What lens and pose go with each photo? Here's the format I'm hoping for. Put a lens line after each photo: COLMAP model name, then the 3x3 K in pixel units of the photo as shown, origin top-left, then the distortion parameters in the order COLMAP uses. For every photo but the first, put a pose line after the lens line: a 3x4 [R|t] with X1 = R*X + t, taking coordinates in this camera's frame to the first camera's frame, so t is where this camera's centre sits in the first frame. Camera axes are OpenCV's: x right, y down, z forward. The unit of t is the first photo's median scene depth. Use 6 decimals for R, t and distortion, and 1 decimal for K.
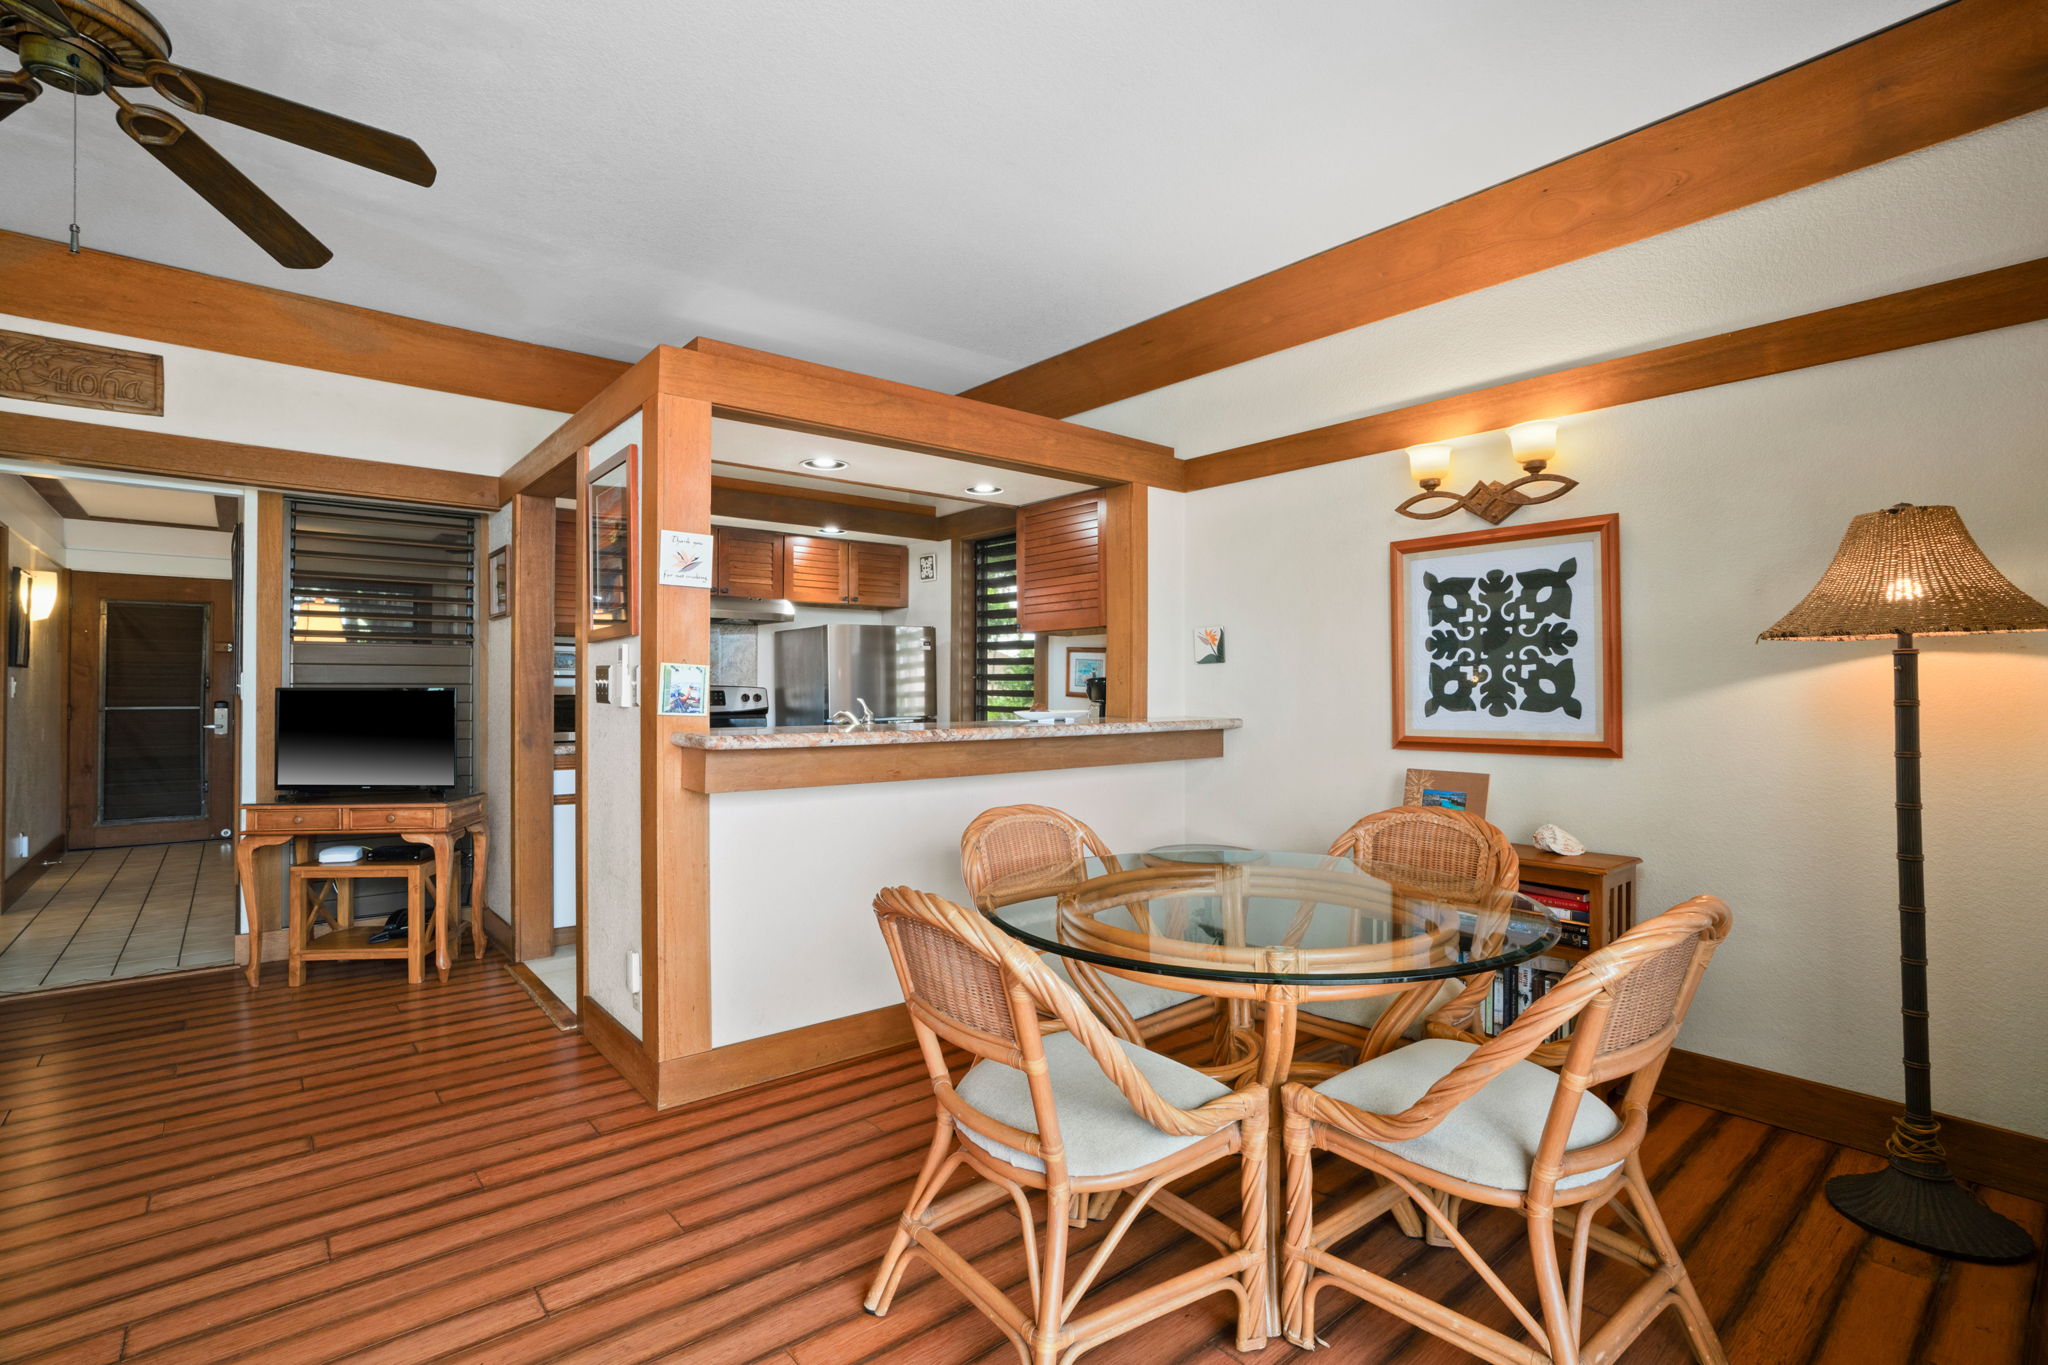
lens RADIAL K [[959.8, 0, 1011.2], [0, 959.8, 682.1], [0, 0, 1]] dist [-0.058425, 0.028347]
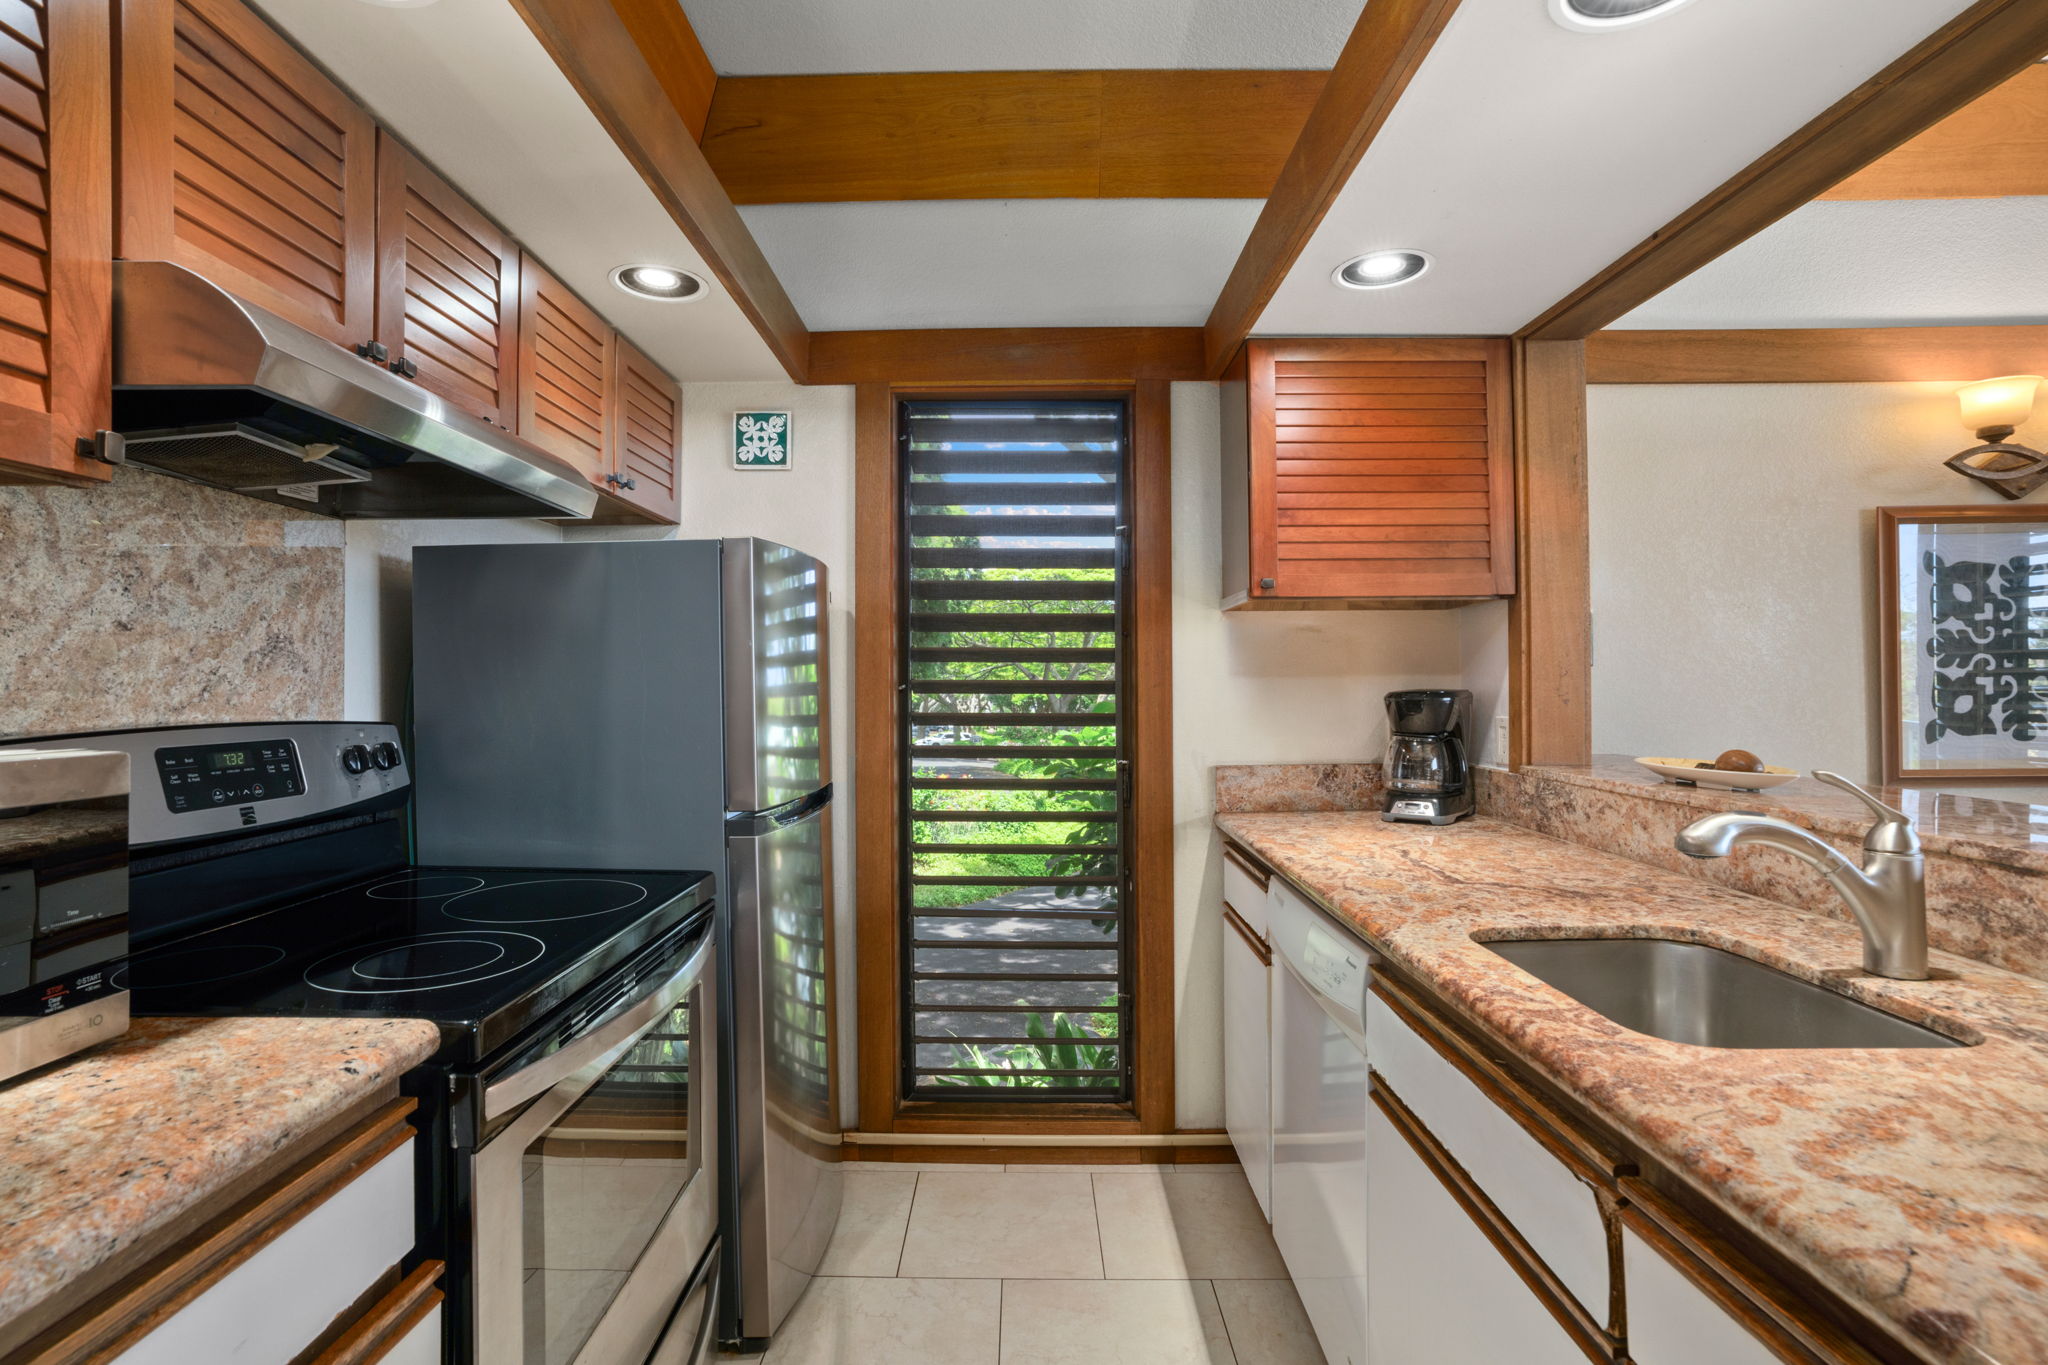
lens RADIAL K [[959.8, 0, 1011.2], [0, 959.8, 682.1], [0, 0, 1]] dist [-0.058425, 0.028347]
pose [[0.645998, 0.000121, 0.763339, -0.612335], [0.000292, 1.000000, -0.000405, -0.012380], [-0.763339, 0.000484, 0.645998, 1.102219]]
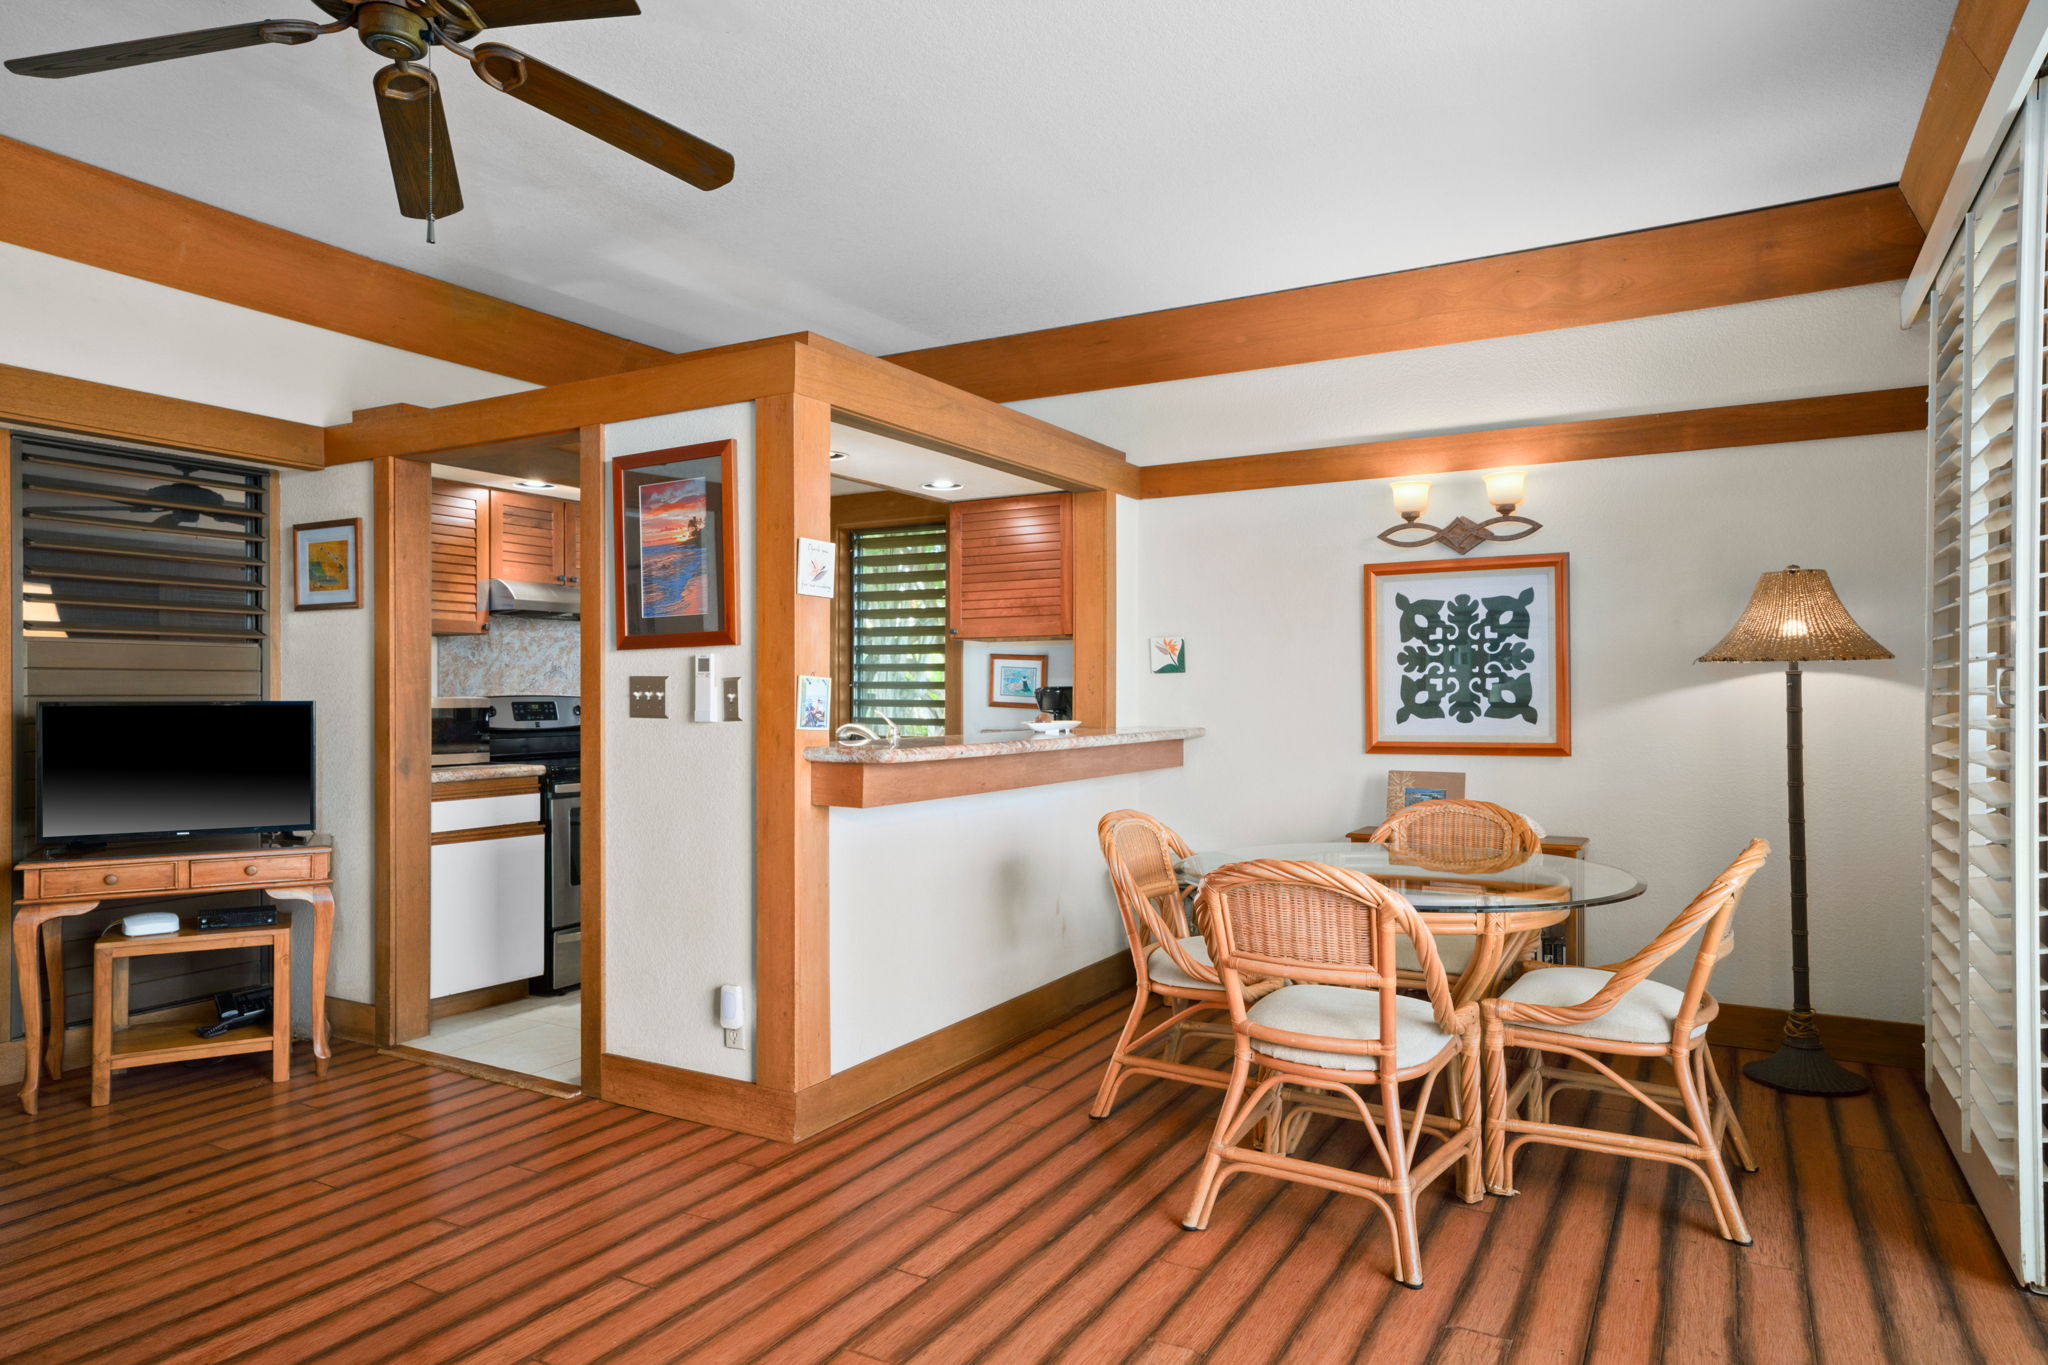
lens RADIAL K [[1260.9, 0, 1014.4], [0, 1260.9, 695.9], [0, 0, 1]] dist [-0.019311, 0.043788]
pose [[0.936171, -0.002930, 0.351532, -0.511279], [-0.000210, 0.999960, 0.008895, -0.009272], [-0.351545, -0.008401, 0.936133, -0.225012]]
